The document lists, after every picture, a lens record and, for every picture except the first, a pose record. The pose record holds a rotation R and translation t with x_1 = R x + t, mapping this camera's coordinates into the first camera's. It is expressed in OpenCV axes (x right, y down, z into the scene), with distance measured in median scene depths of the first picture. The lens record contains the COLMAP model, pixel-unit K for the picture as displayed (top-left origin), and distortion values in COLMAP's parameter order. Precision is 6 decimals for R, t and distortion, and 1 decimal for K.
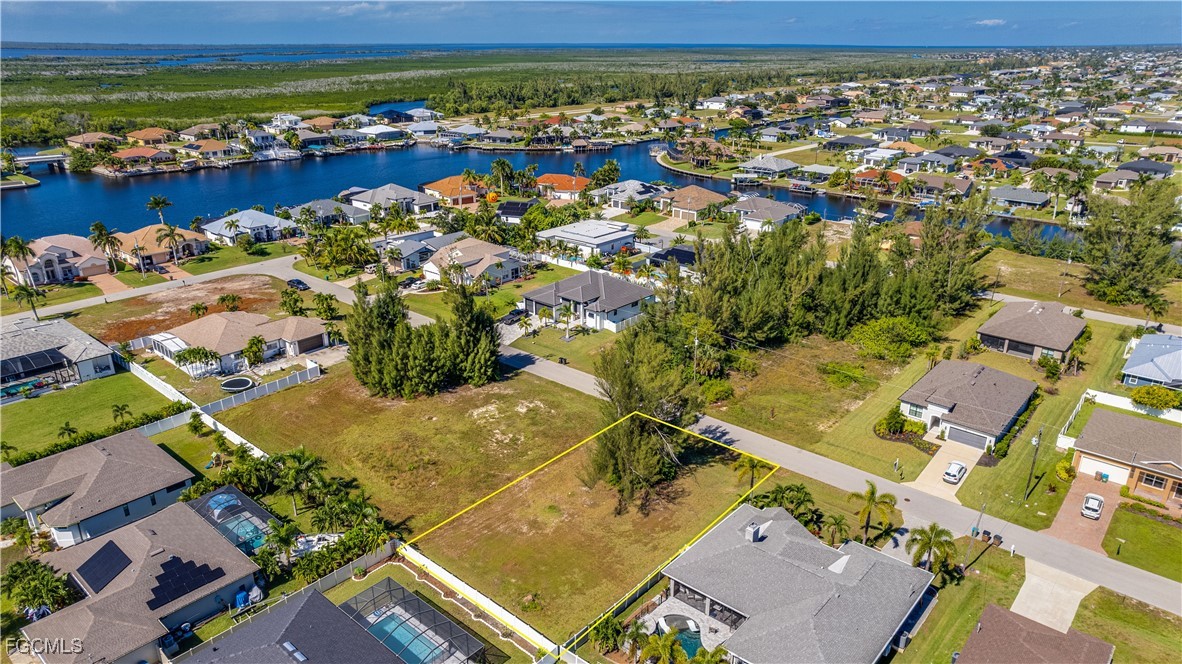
lens RADIAL K [[774.4, 0, 591.0], [0, 774.4, 332.0], [0, 0, 1]] dist [-0.000807, 0.005468]
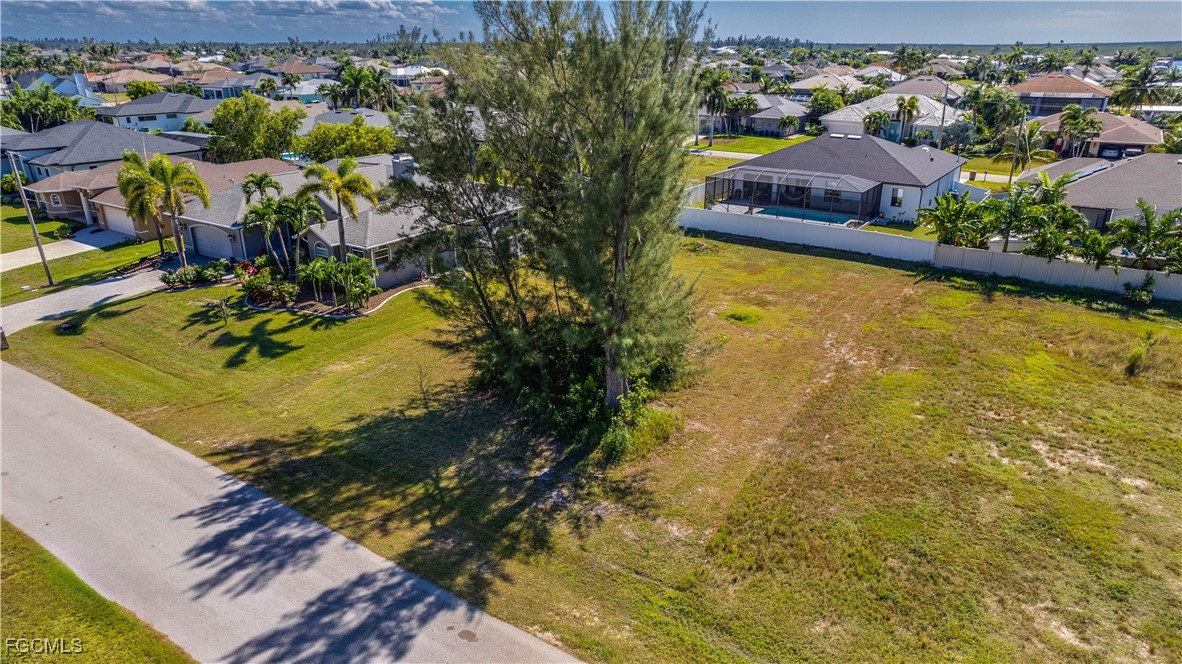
lens RADIAL K [[774.4, 0, 591.0], [0, 774.4, 332.0], [0, 0, 1]] dist [-0.000807, 0.005468]
pose [[-0.992745, 0.051963, -0.108430, 0.092155], [-0.031612, 0.757269, 0.652337, -0.075971], [0.116008, 0.651032, -0.750133, 1.261612]]
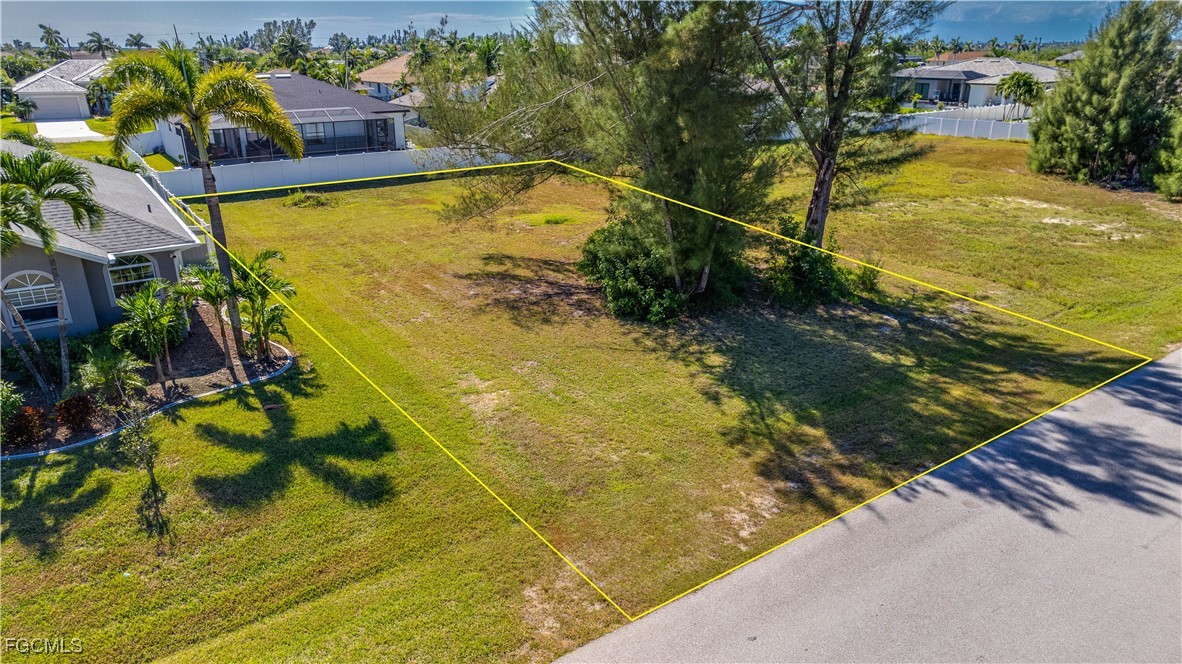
lens RADIAL K [[774.4, 0, 591.0], [0, 774.4, 332.0], [0, 0, 1]] dist [-0.000807, 0.005468]
pose [[-0.234454, 0.346258, -0.908371, 0.354707], [-0.328064, 0.851417, 0.409222, 0.084759], [0.915098, 0.393948, -0.086023, 1.001698]]
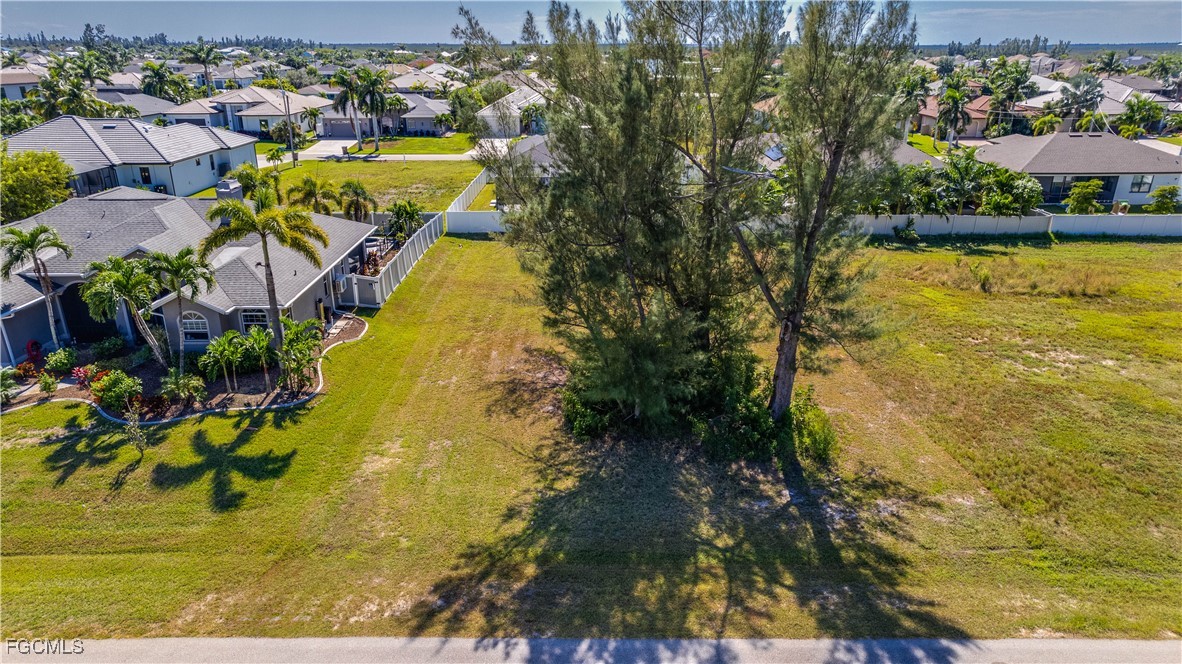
lens RADIAL K [[784.3, 0, 600.1], [0, 784.3, 332.5], [0, 0, 1]] dist [-0.010954, 0.004873]
pose [[-0.742457, 0.240276, -0.625320, 0.285901], [-0.227009, 0.787987, 0.572314, -0.027739], [0.630258, 0.566872, -0.530501, 1.144072]]
